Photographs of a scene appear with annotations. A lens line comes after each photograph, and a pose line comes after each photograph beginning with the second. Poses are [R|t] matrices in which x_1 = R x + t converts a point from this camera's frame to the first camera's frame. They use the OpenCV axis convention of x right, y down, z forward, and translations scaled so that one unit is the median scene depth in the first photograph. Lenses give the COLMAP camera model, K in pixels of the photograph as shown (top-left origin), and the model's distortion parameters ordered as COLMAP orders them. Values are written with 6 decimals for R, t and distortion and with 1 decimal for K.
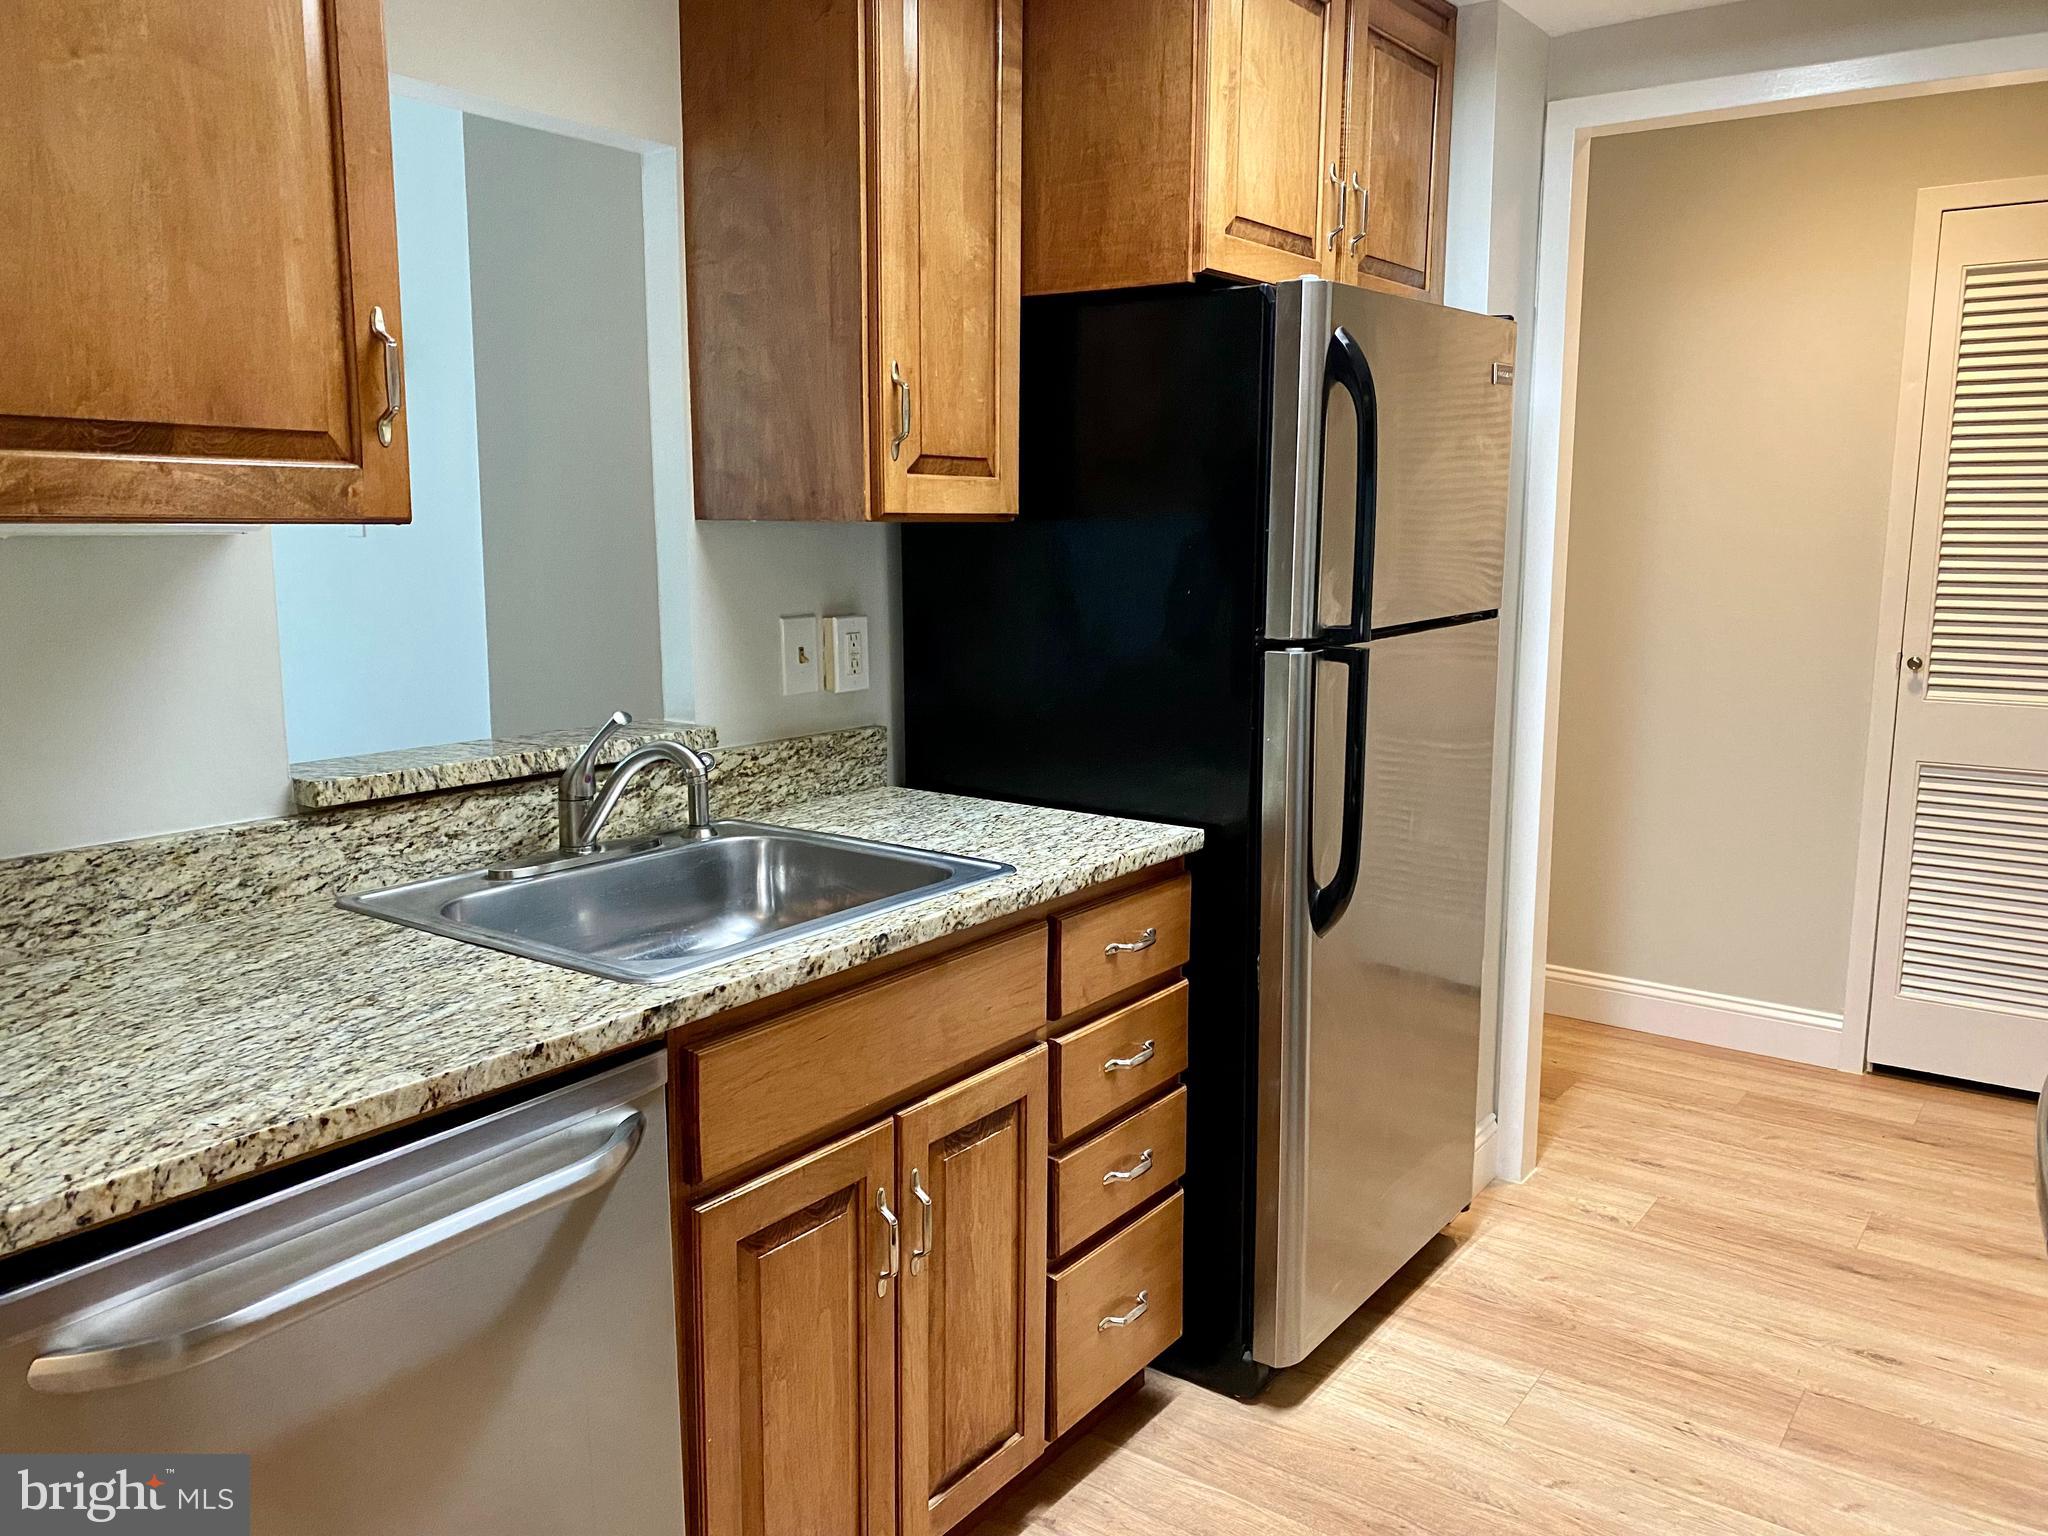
lens RADIAL K [[1572.2, 0, 1022.9], [0, 1572.2, 774.5], [0, 0, 1]] dist [0.050257, -0.050021]
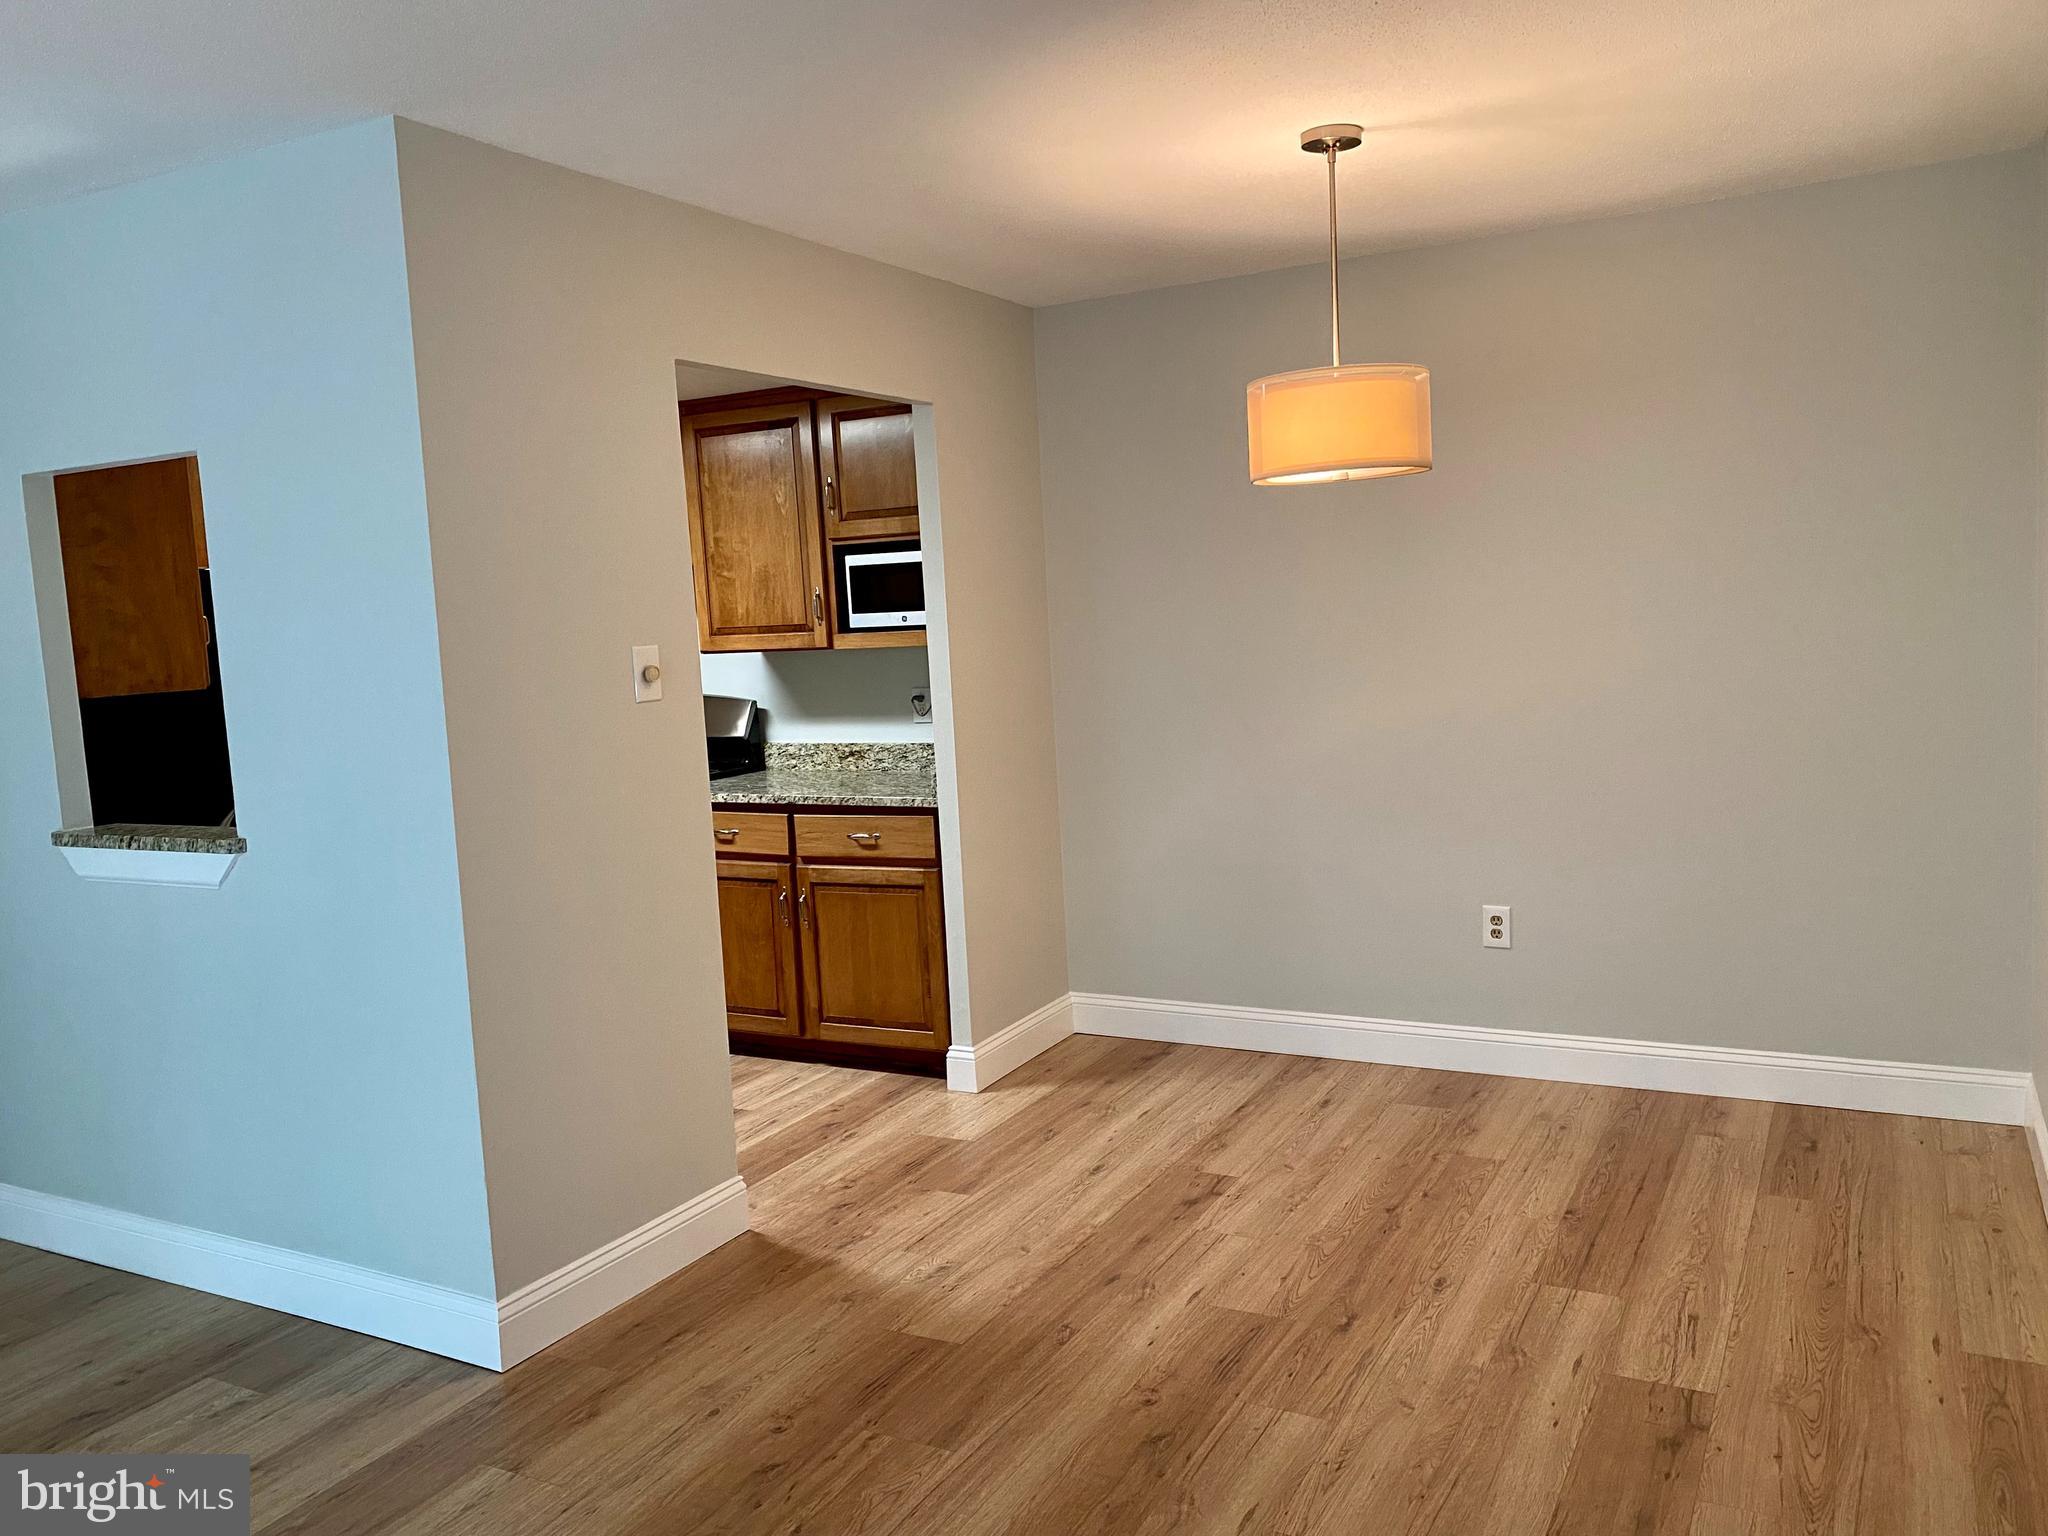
lens RADIAL K [[1572.2, 0, 1039.0], [0, 1572.2, 764.1], [0, 0, 1]] dist [0.050257, -0.050021]
pose [[-0.133061, -0.099765, 0.986074, -1.291134], [0.208480, 0.969843, 0.126255, -0.065478], [-0.968933, 0.222377, -0.108249, 0.163063]]
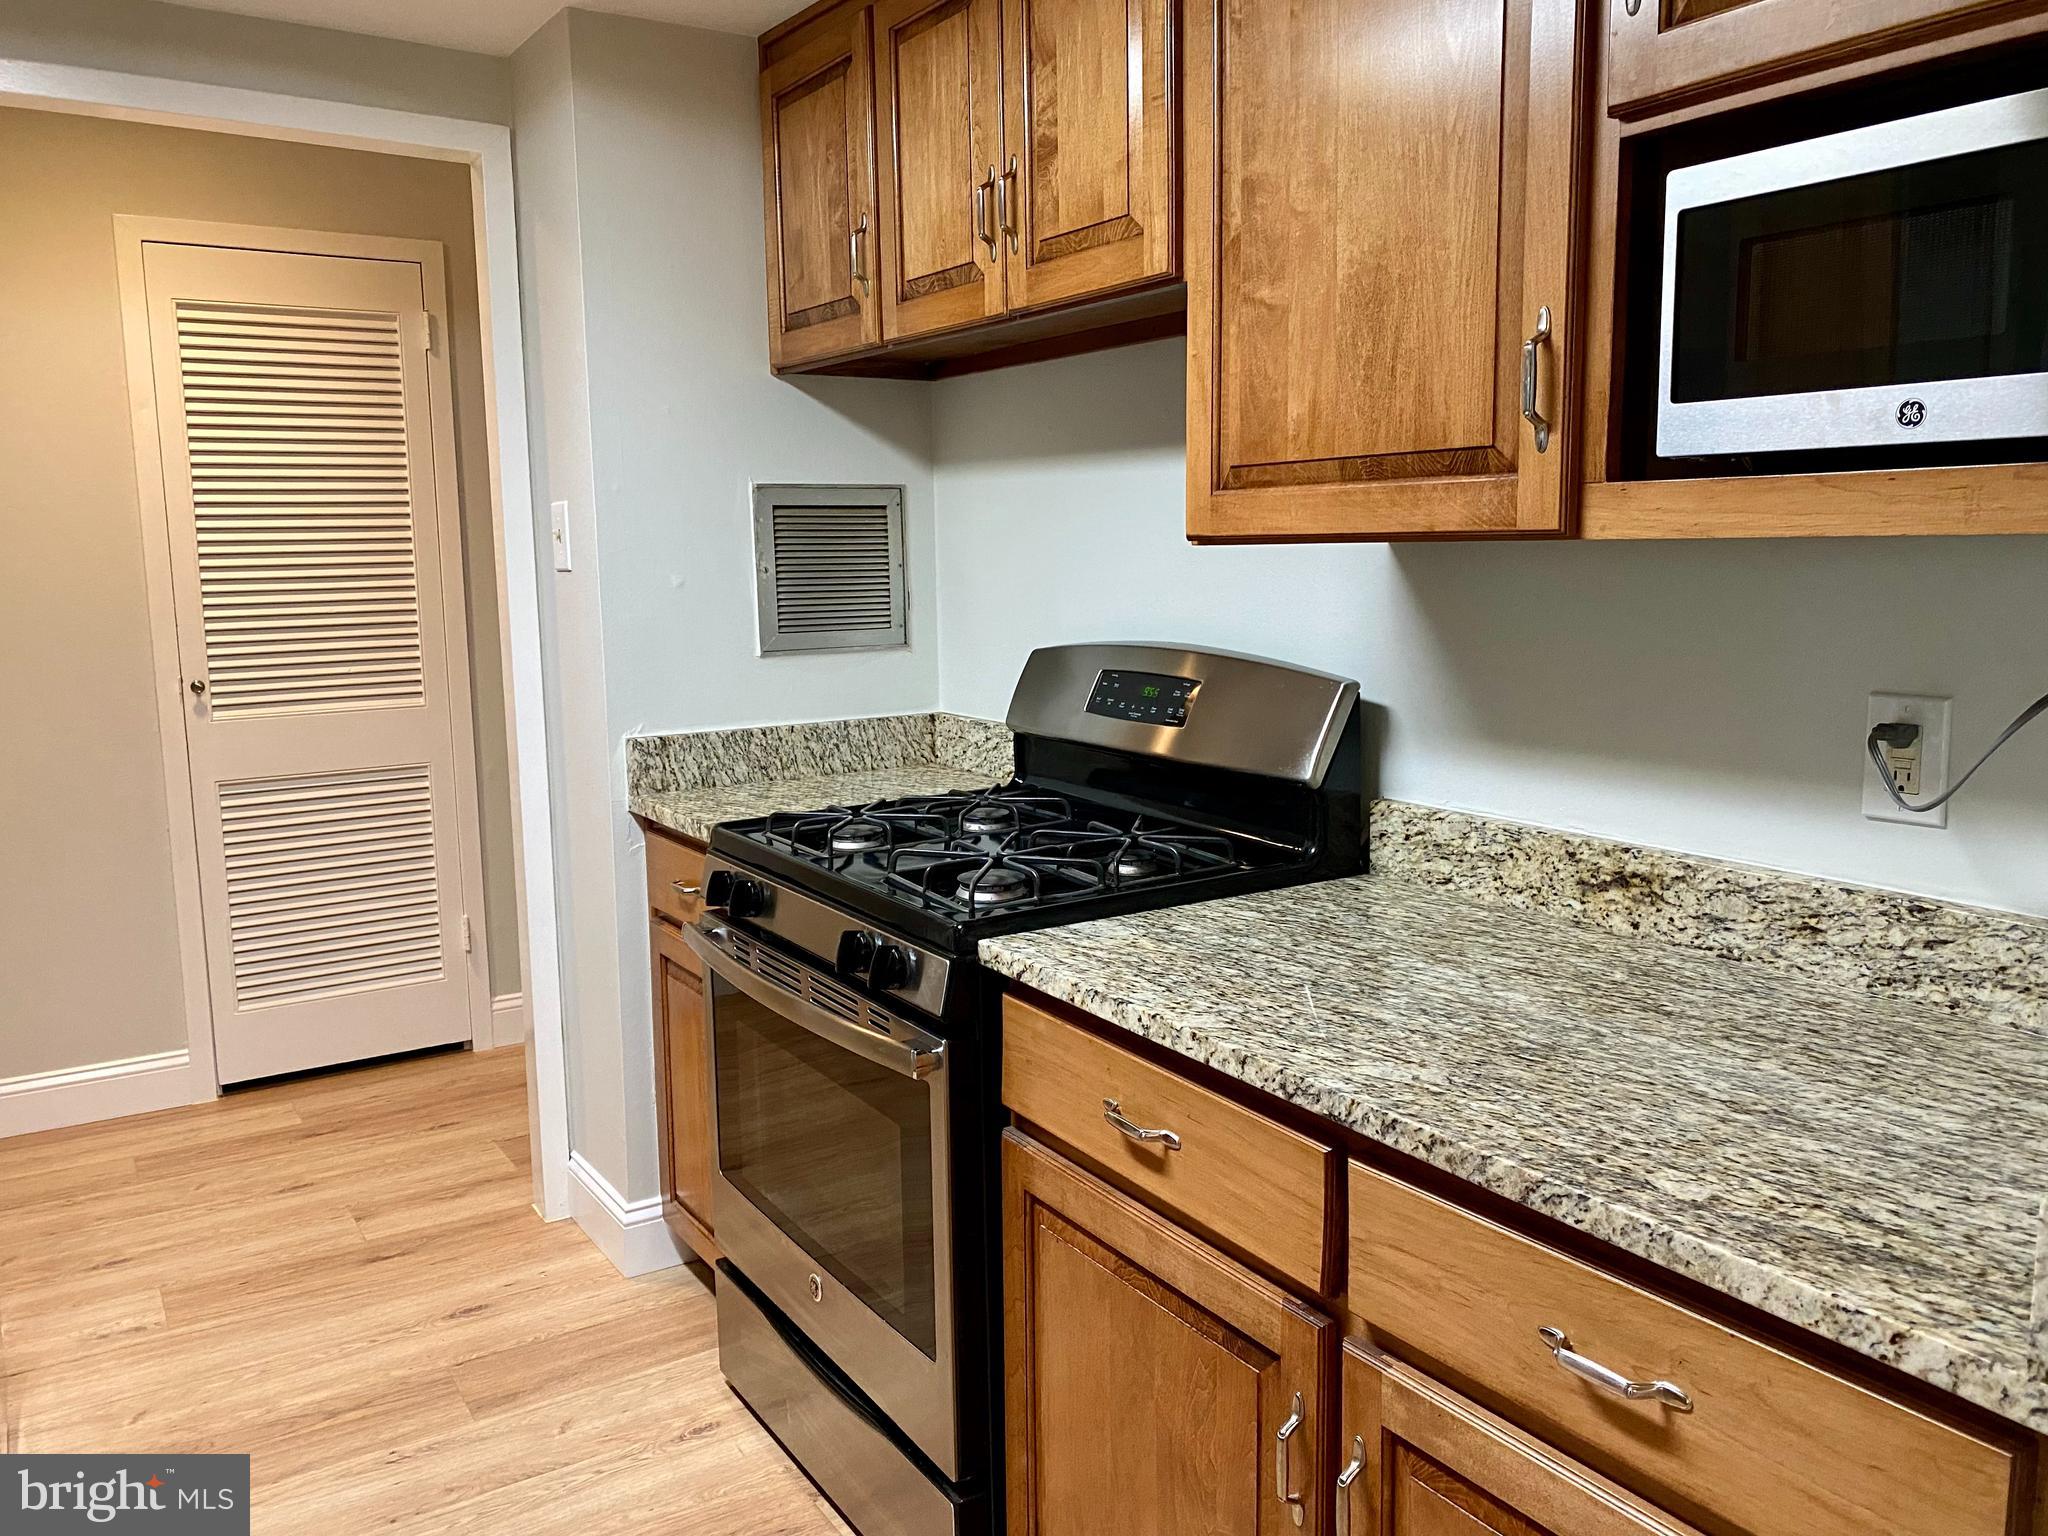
lens RADIAL K [[1572.2, 0, 1040.5], [0, 1572.2, 767.4], [0, 0, 1]] dist [0.050257, -0.050021]
pose [[0.356331, -0.146917, 0.922737, -0.211300], [0.166342, 0.981760, 0.092078, -0.026216], [-0.919434, 0.120679, 0.374270, 0.148853]]
